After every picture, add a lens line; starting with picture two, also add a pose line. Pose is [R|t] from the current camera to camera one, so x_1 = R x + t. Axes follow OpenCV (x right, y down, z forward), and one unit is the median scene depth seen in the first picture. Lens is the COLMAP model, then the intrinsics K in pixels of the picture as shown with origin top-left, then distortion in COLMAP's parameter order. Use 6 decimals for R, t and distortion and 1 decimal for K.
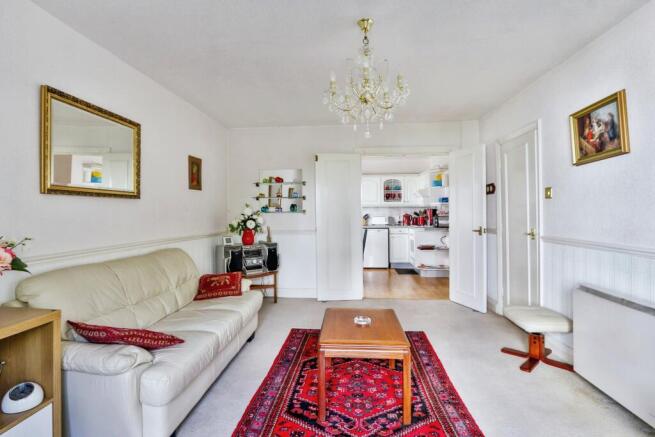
lens RADIAL K [[340.9, 0, 327.5], [0, 340.9, 218.5], [0, 0, 1]] dist [-0.001739, -0.000495]
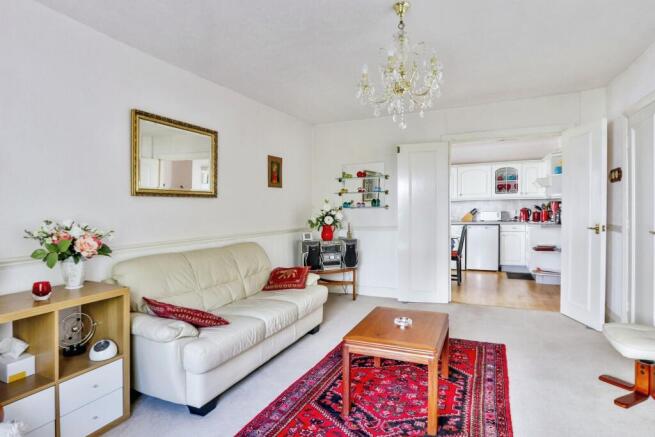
lens RADIAL K [[364.3, 0, 327.5], [0, 364.3, 218.5], [0, 0, 1]] dist [-0.000261, -0.000862]
pose [[0.941160, -0.001052, -0.337958, 0.212314], [0.005341, 0.999917, 0.011759, -0.000853], [0.337918, -0.012872, 0.941088, -0.018742]]
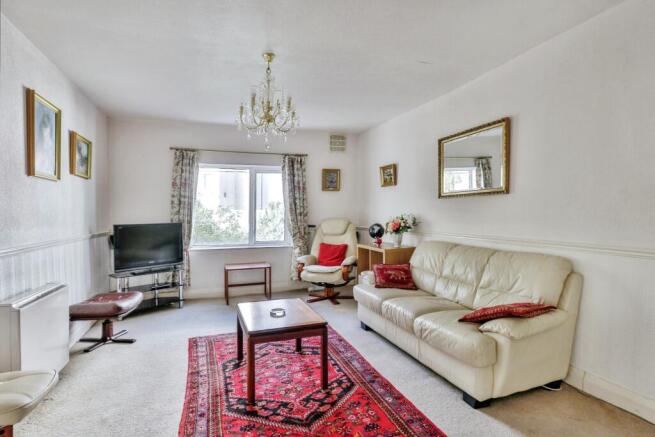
lens RADIAL K [[340.9, 0, 327.5], [0, 340.9, 218.5], [0, 0, 1]] dist [-0.001739, -0.000495]
pose [[-0.918413, 0.019654, -0.395134, 0.318348], [0.007529, 0.999453, 0.032213, -0.022455], [0.395550, 0.026610, -0.918059, 1.728035]]
